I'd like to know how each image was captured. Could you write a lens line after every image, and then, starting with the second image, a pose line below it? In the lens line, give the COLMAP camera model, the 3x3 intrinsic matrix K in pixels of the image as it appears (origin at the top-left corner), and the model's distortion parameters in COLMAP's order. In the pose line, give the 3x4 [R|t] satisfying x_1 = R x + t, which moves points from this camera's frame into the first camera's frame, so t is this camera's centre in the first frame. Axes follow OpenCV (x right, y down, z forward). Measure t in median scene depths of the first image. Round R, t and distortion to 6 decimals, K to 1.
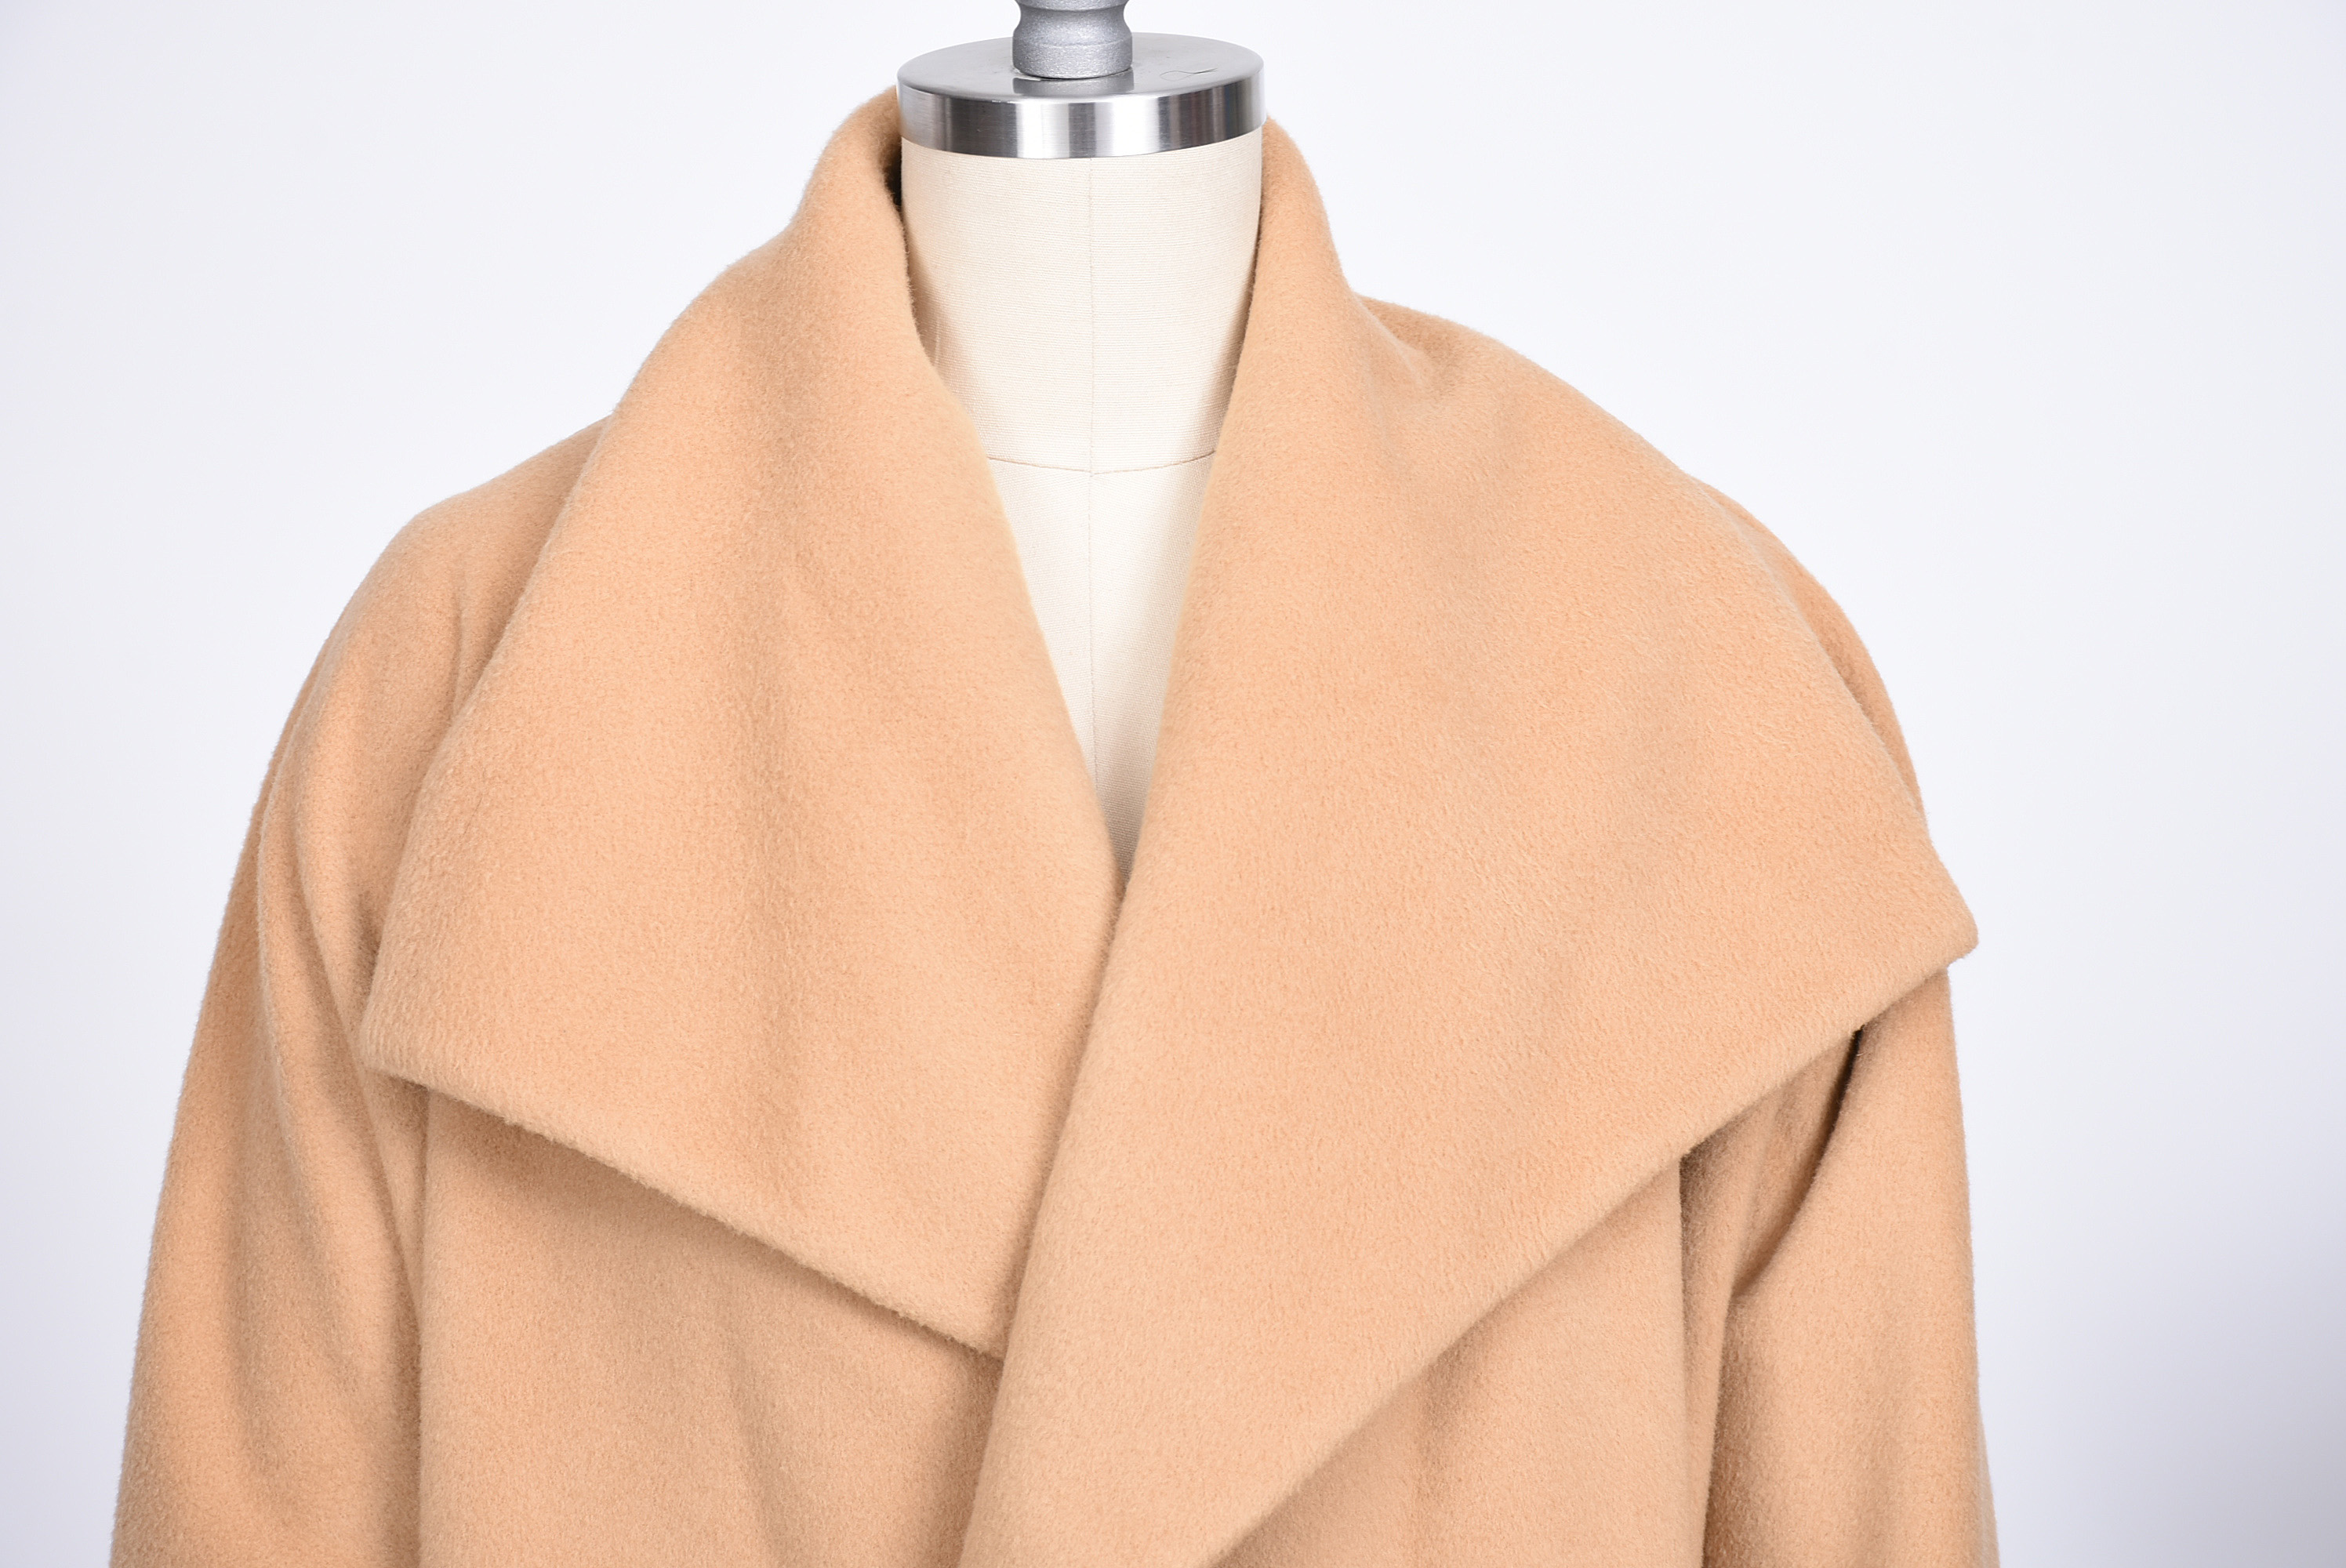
lens RADIAL K [[6732.8, 0, 1173.3], [0, 6732.8, 785.5], [0, 0, 1]] dist [0.014940, 0.000000]
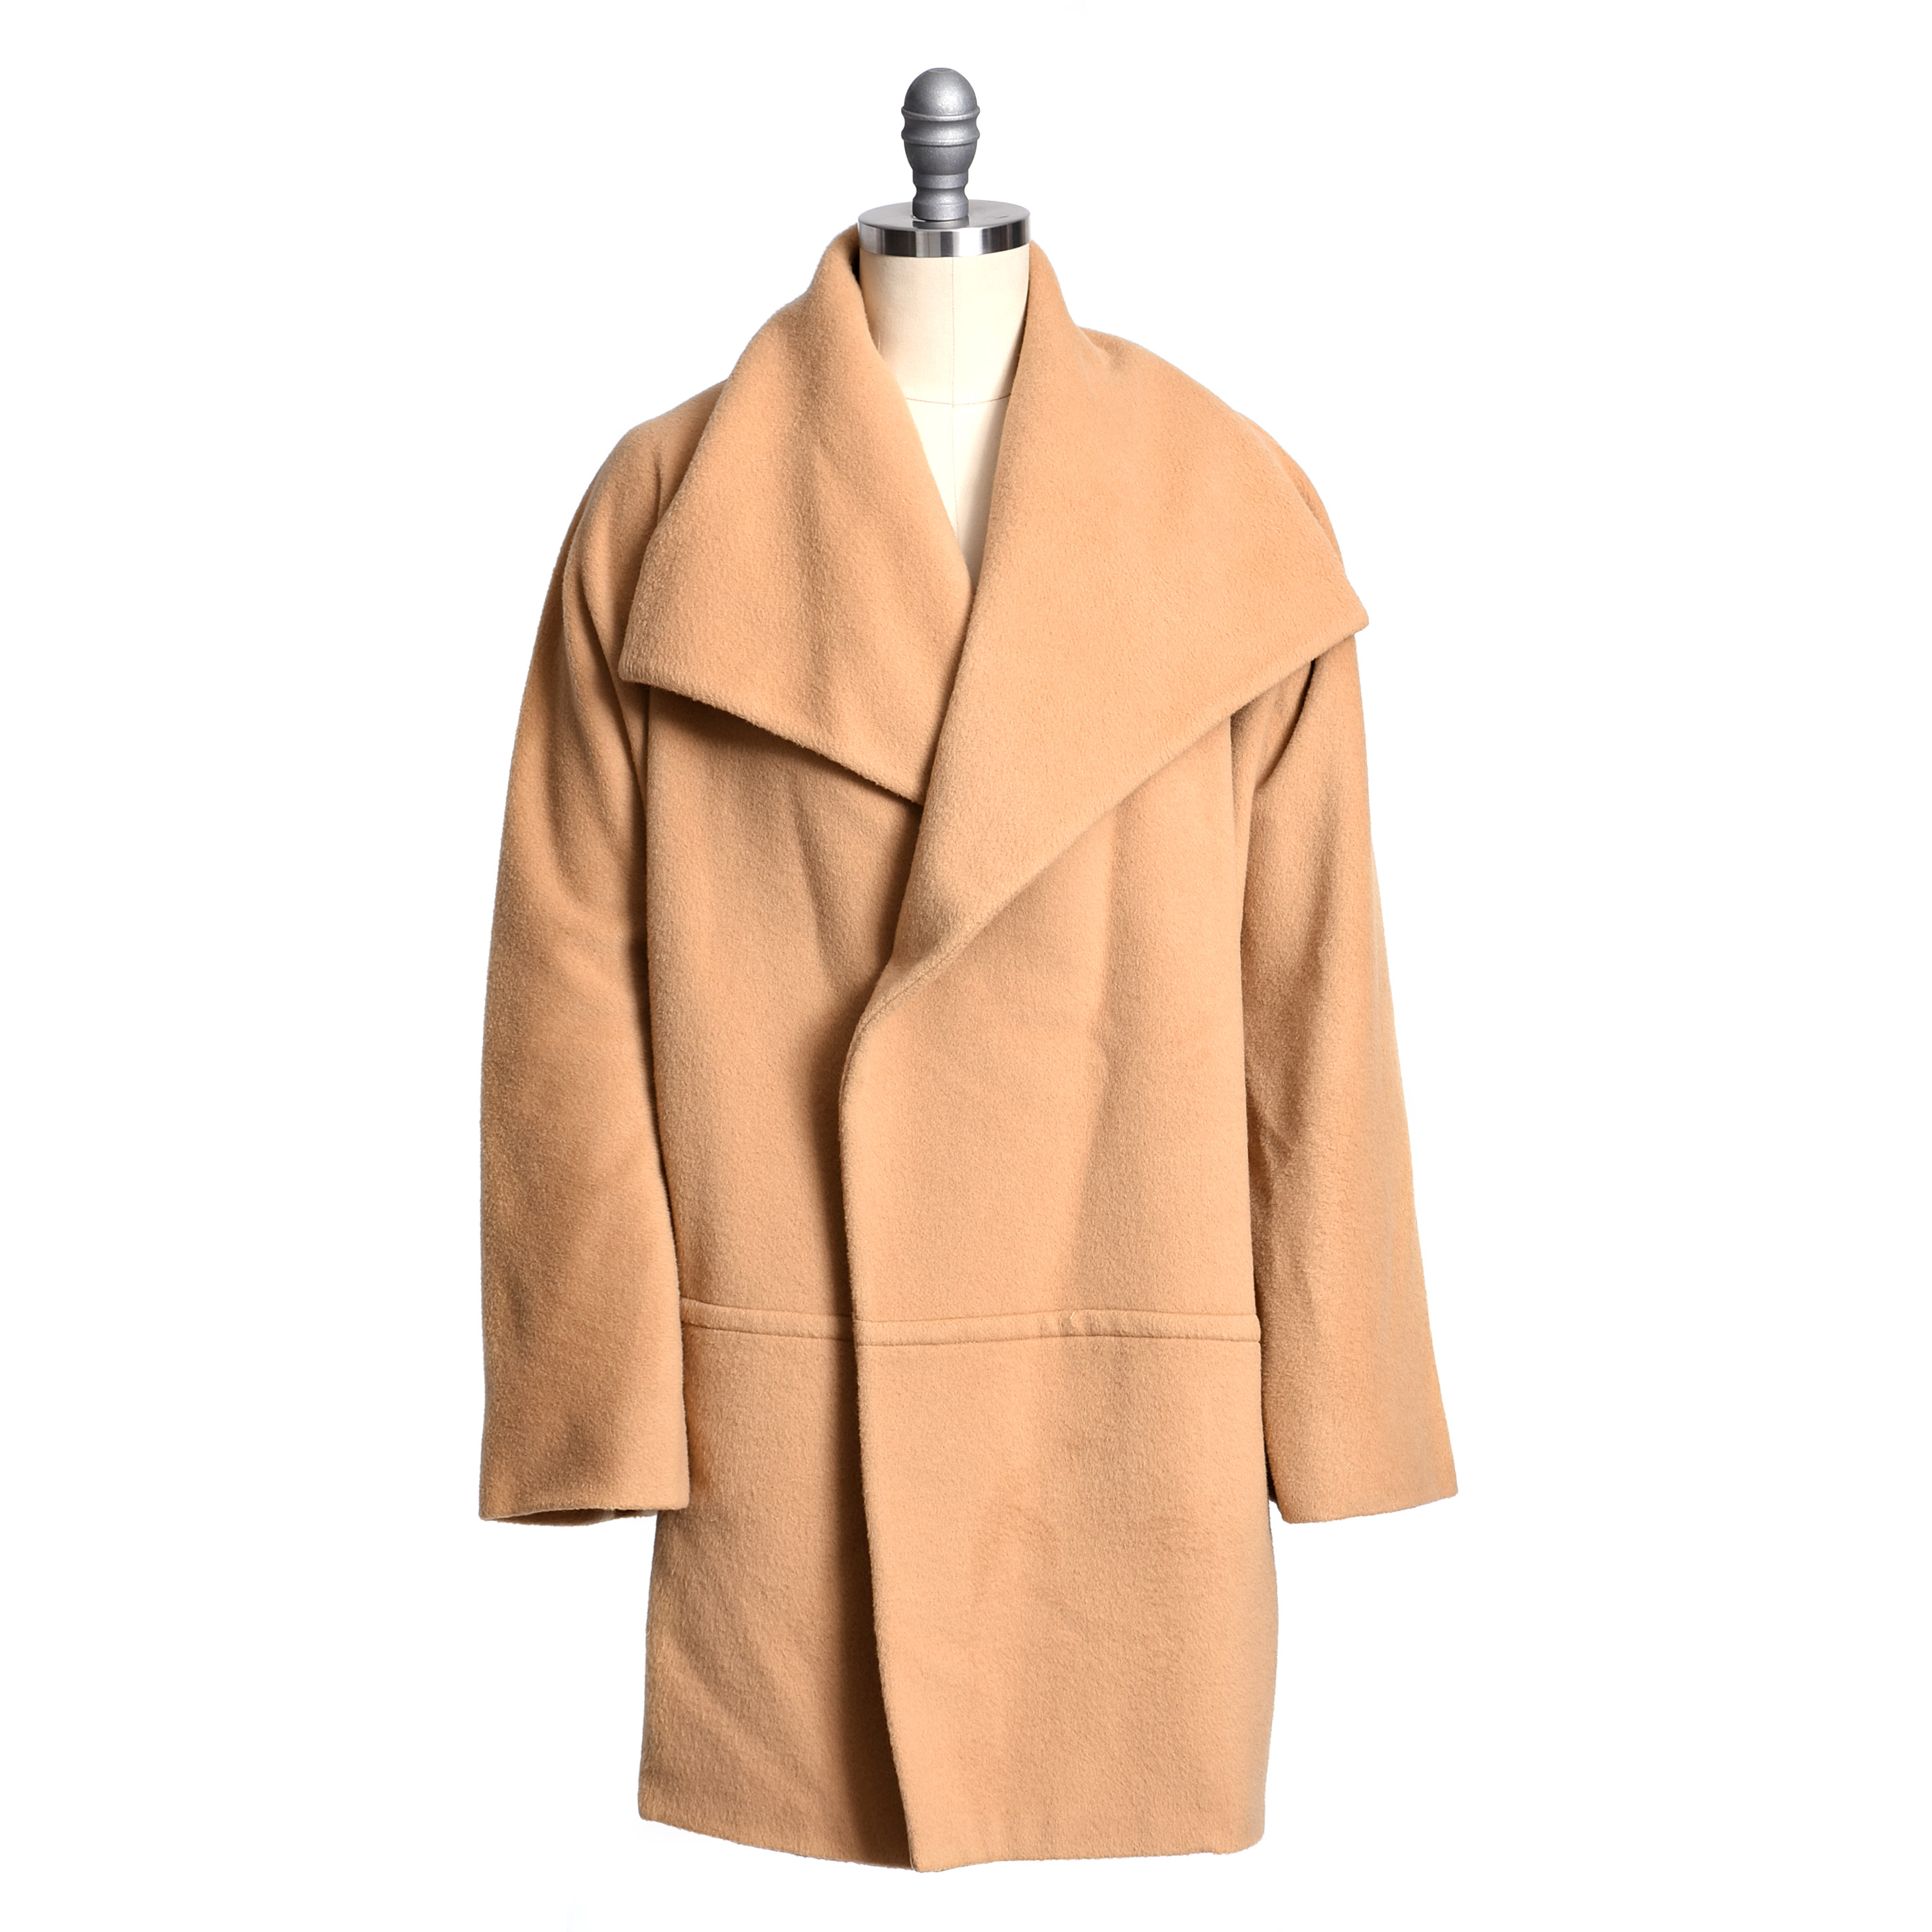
lens RADIAL K [[7158.3, 0, 970.0], [0, 7158.3, 964.4], [0, 0, 1]] dist [0.100739, 0.000000]
pose [[0.999058, -0.009363, 0.042366, -0.105290], [0.009774, 0.999907, -0.009494, 0.153643], [-0.042273, 0.009899, 0.999057, -1.277035]]
